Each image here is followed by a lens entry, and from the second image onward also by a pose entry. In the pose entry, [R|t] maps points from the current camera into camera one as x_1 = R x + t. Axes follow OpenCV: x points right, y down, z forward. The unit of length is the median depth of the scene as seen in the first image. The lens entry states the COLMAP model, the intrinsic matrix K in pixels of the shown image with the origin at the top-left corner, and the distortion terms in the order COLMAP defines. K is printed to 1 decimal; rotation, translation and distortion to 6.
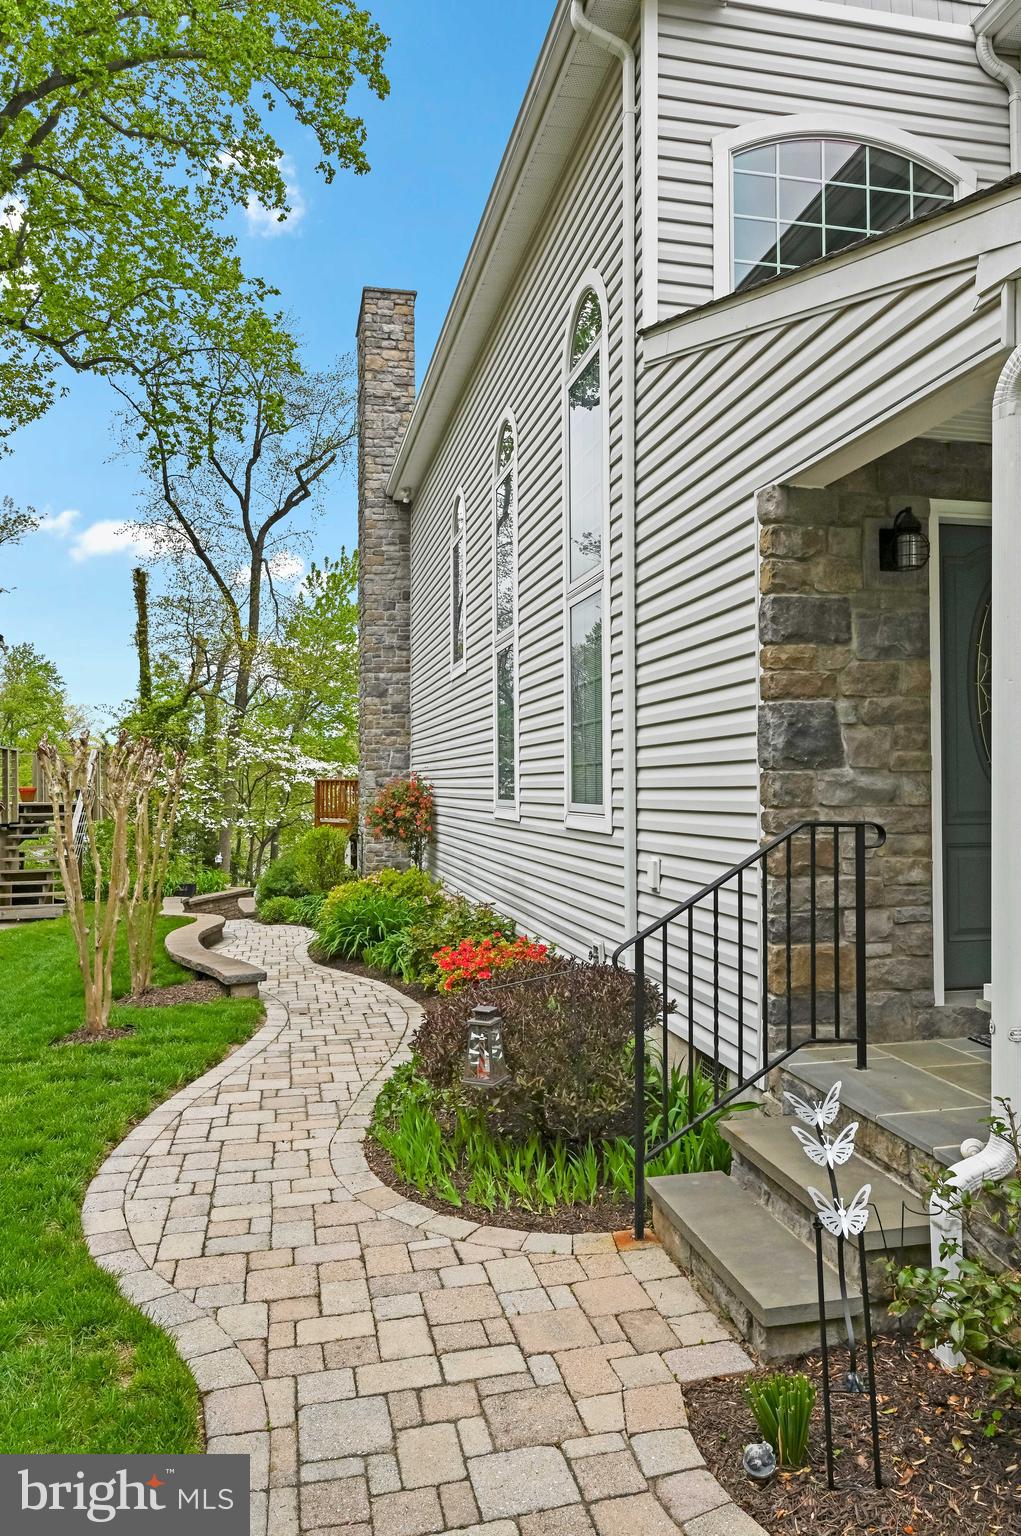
lens RADIAL K [[1018.6, 0, 514.0], [0, 1018.6, 771.0], [0, 0, 1]] dist [0.004359, 0.007532]
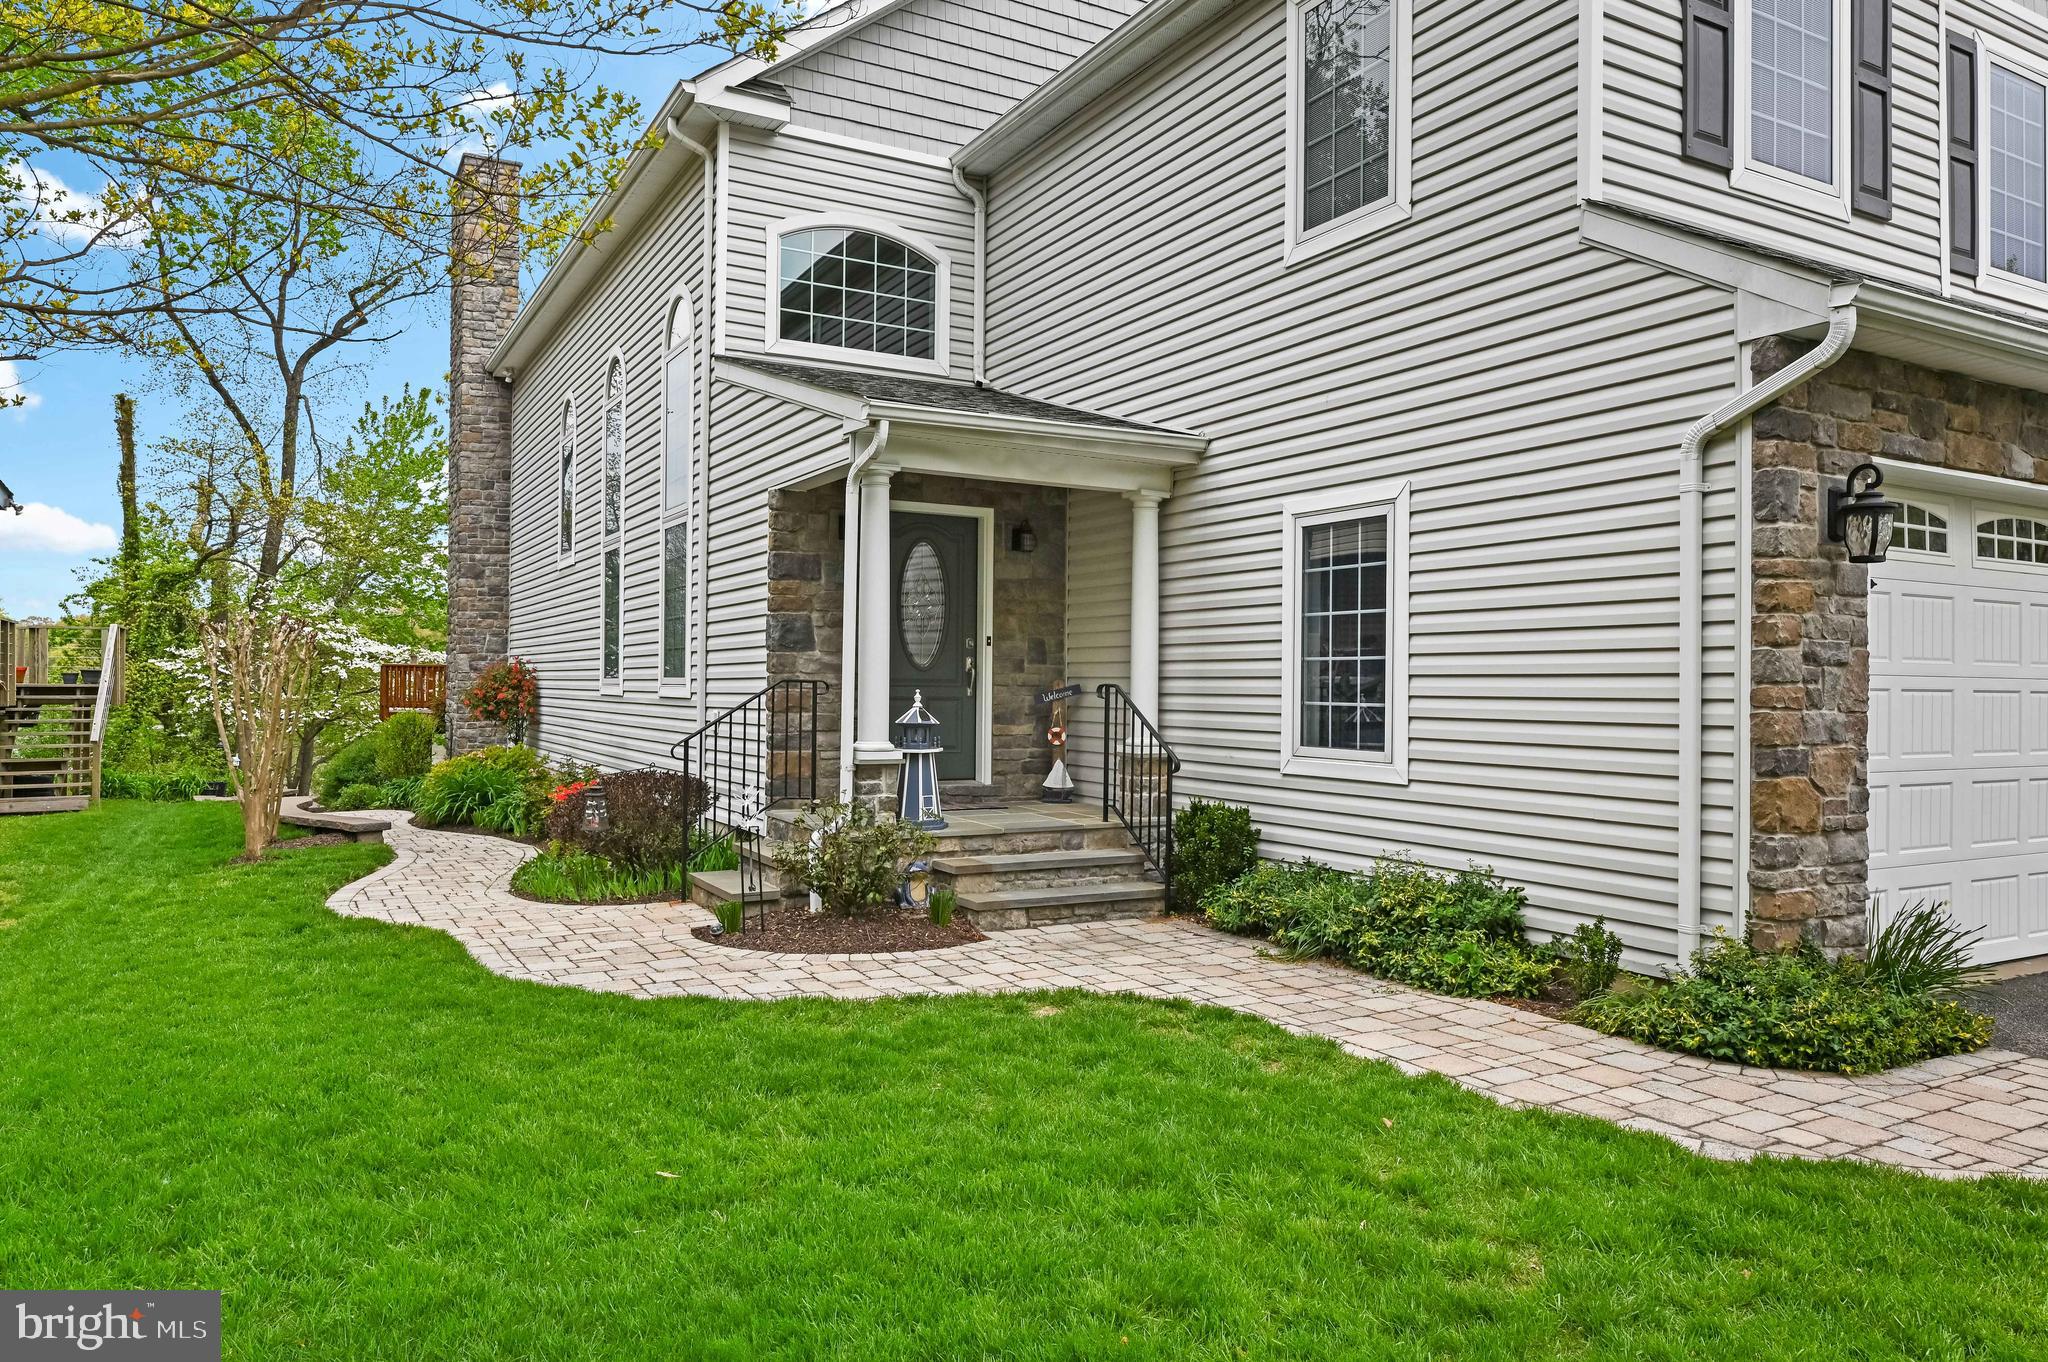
lens RADIAL K [[1358.1, 0, 1073.5], [0, 1358.1, 674.8], [0, 0, 1]] dist [0.004359, 0.007532]
pose [[0.949230, 0.015640, 0.314195, 0.003662], [-0.016781, 0.999859, 0.000927, 0.008343], [-0.314136, -0.006152, 0.949358, -0.408363]]
